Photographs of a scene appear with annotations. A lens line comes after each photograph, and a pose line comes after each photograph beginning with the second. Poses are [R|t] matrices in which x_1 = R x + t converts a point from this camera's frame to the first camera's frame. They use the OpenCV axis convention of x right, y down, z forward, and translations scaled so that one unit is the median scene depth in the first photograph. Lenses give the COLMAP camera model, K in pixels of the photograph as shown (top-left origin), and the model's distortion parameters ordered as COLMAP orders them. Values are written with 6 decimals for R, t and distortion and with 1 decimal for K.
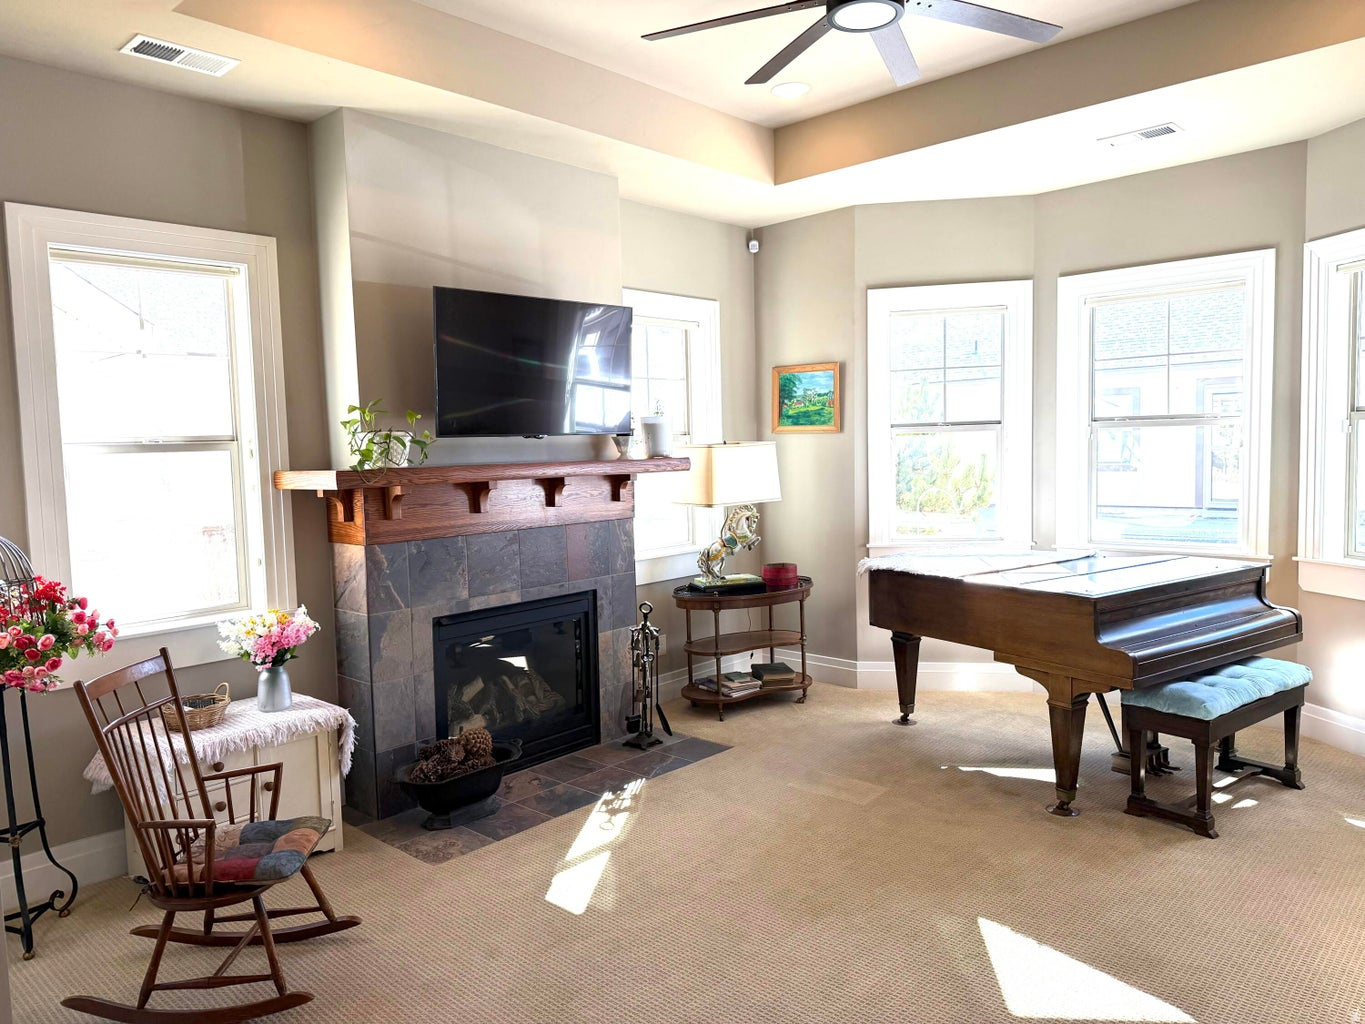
lens RADIAL K [[955.3, 0, 682.5], [0, 955.3, 512.0], [0, 0, 1]] dist [0.109637, -0.140580]
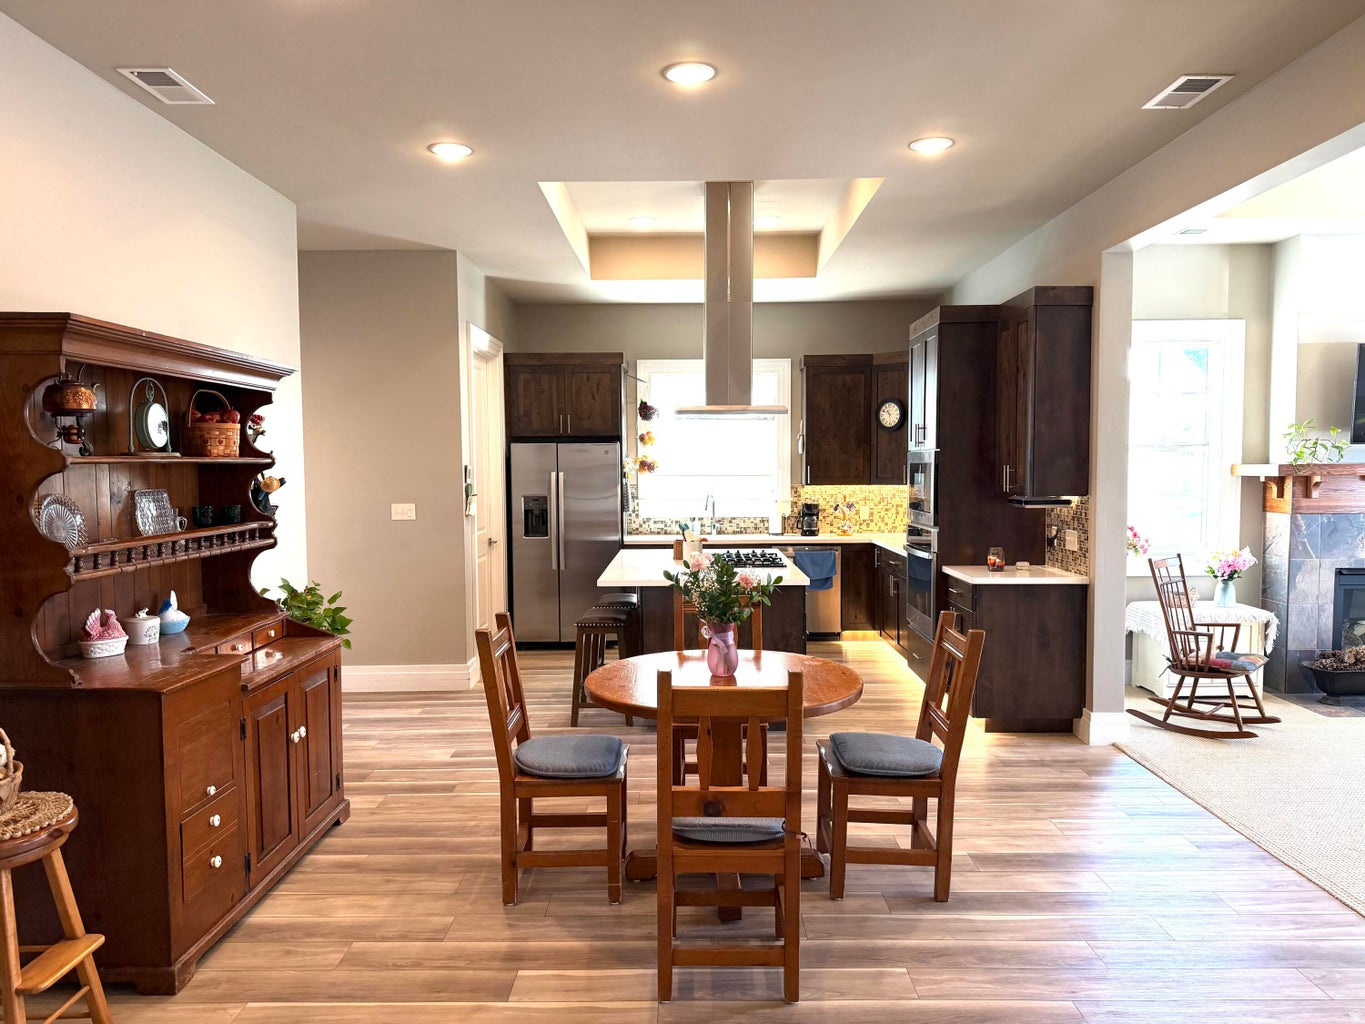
lens RADIAL K [[955.3, 0, 682.5], [0, 955.3, 512.0], [0, 0, 1]] dist [0.109637, -0.140580]
pose [[0.676747, 0.064957, -0.733344, 0.137814], [-0.065717, 0.997454, 0.027705, 0.046298], [0.733277, 0.029444, 0.679293, -0.679191]]
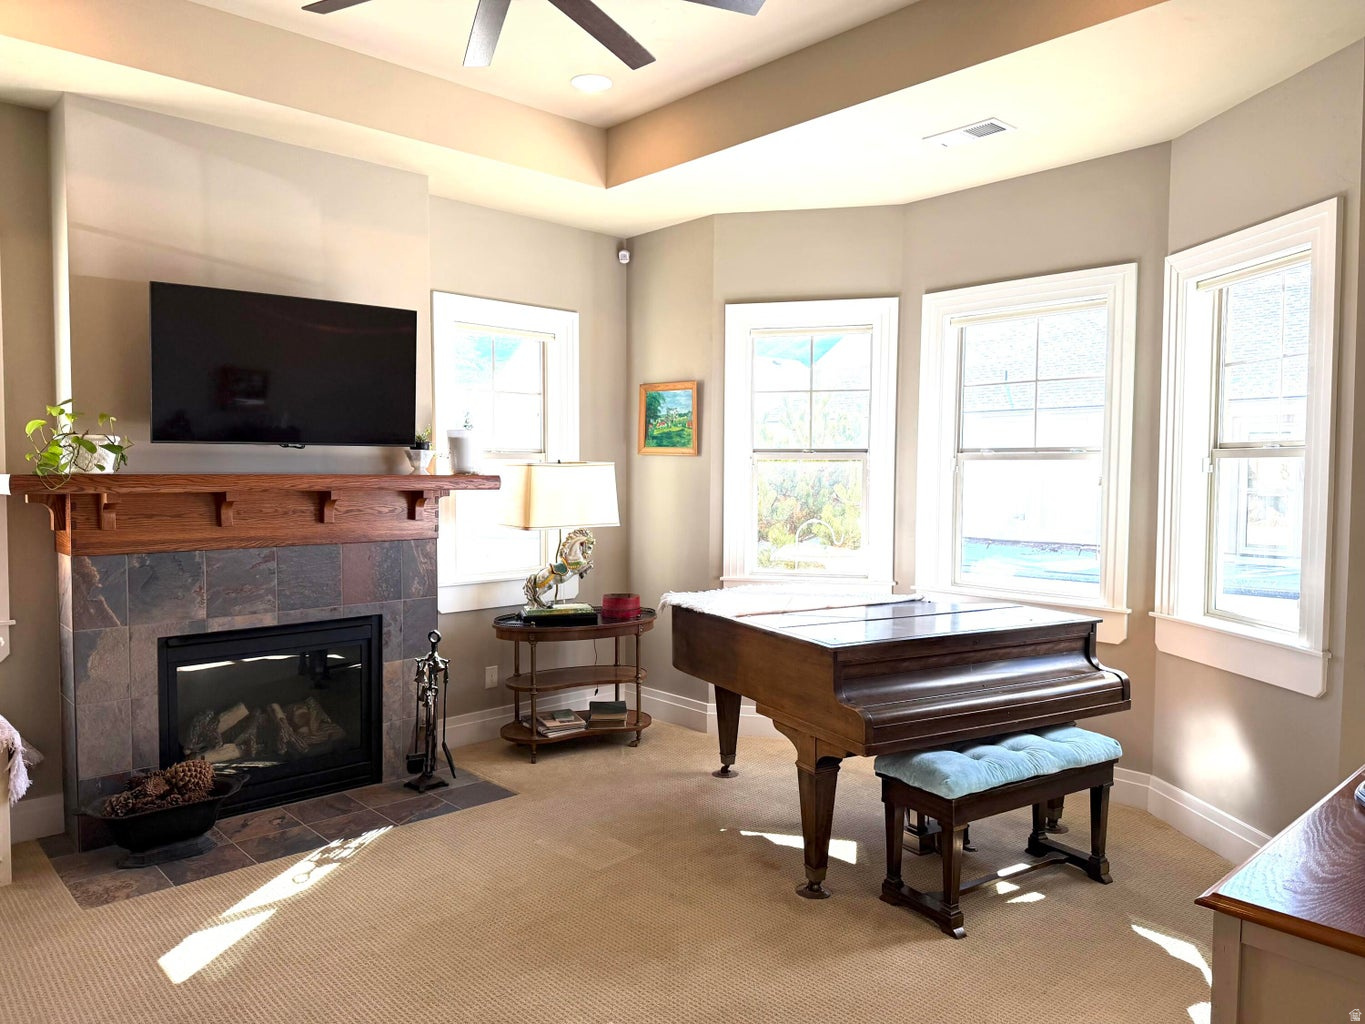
lens RADIAL K [[949.2, 0, 682.5], [0, 949.2, 512.0], [0, 0, 1]] dist [0.118425, -0.189283]
pose [[0.996137, 0.036361, -0.079925, 0.291651], [-0.038394, 0.998973, -0.024048, -0.007250], [0.078969, 0.027024, 0.996511, 0.104188]]
